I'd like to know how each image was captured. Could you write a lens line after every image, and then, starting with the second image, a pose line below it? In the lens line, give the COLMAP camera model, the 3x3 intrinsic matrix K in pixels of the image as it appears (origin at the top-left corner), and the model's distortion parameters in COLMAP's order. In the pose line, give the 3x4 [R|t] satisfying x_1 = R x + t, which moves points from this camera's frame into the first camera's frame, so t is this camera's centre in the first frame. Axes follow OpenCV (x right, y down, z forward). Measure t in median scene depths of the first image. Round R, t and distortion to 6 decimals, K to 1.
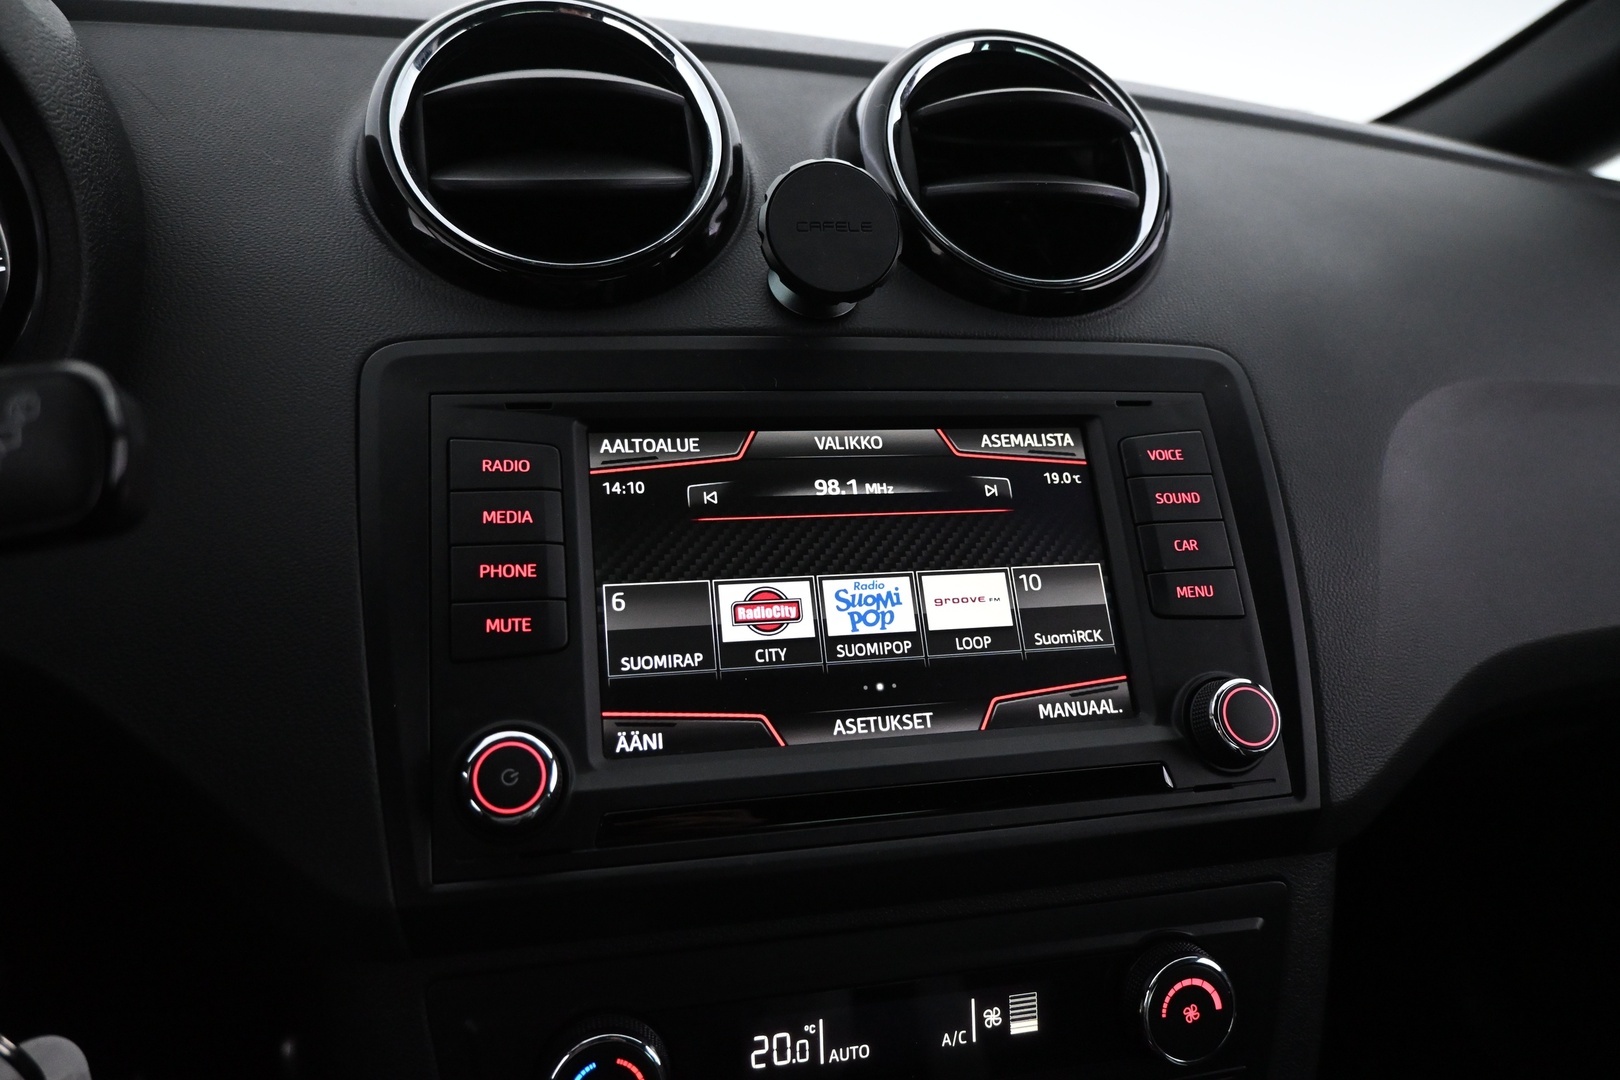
lens RADIAL K [[1113.1, 0, 810.7], [0, 1113.1, 536.1], [0, 0, 1]] dist [0.006582, 0.003745]
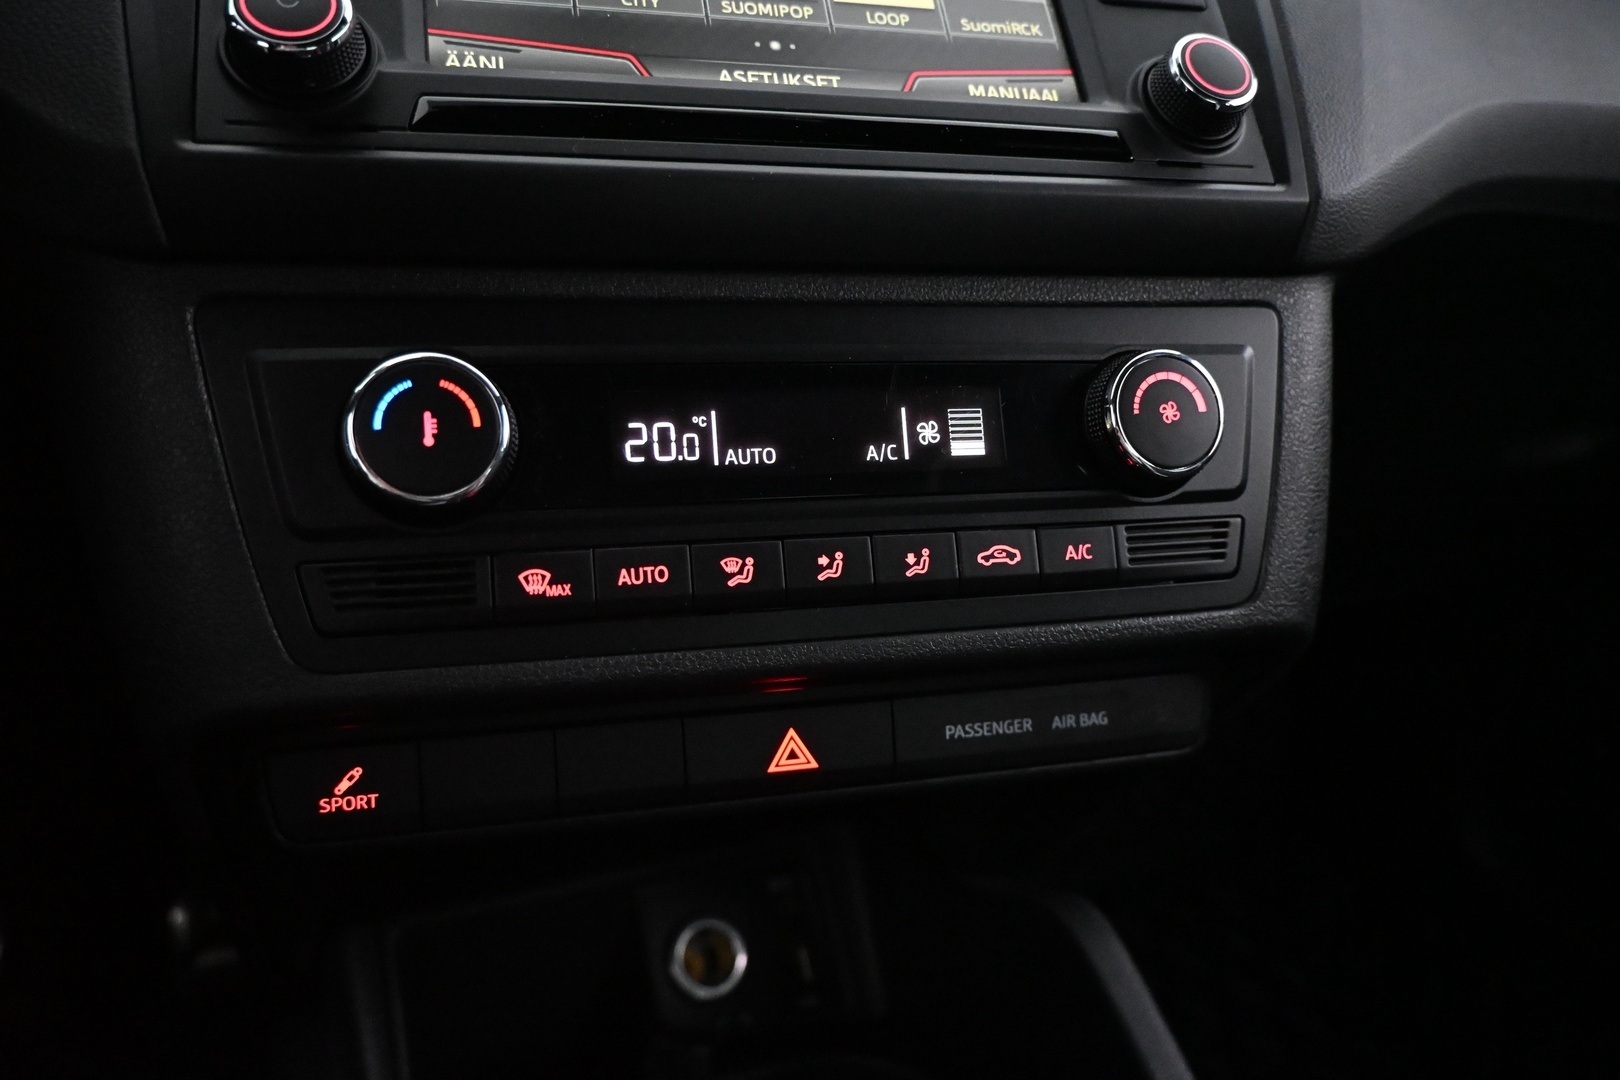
lens RADIAL K [[1113.1, 0, 809.1], [0, 1113.1, 539.7], [0, 0, 1]] dist [0.006582, 0.003745]
pose [[0.998952, -0.038491, 0.024747, 0.052463], [0.040022, 0.997104, -0.064671, 0.554655], [-0.022186, 0.065593, 0.997600, 0.193809]]
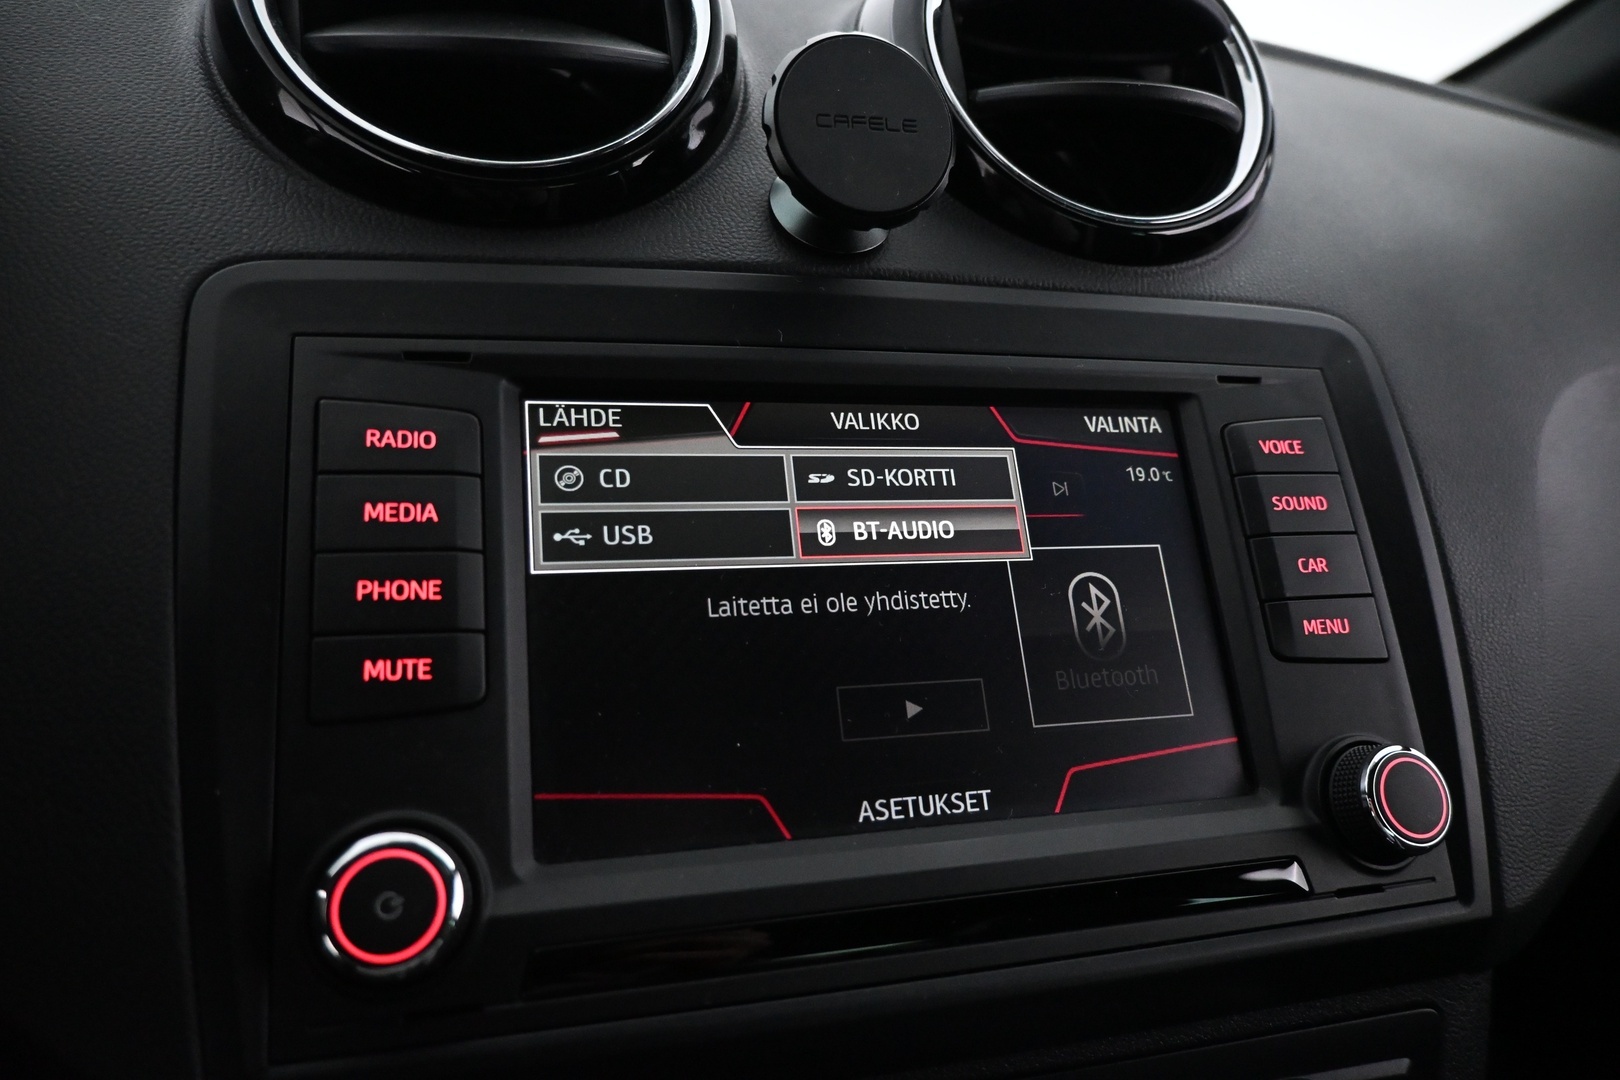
lens RADIAL K [[1113.1, 0, 812.1], [0, 1113.1, 539.6], [0, 0, 1]] dist [0.006582, 0.003745]
pose [[0.998644, 0.016098, 0.049503, -0.046833], [-0.016131, 0.999870, 0.000270, -0.004235], [-0.049492, -0.001068, 0.998774, 0.273634]]
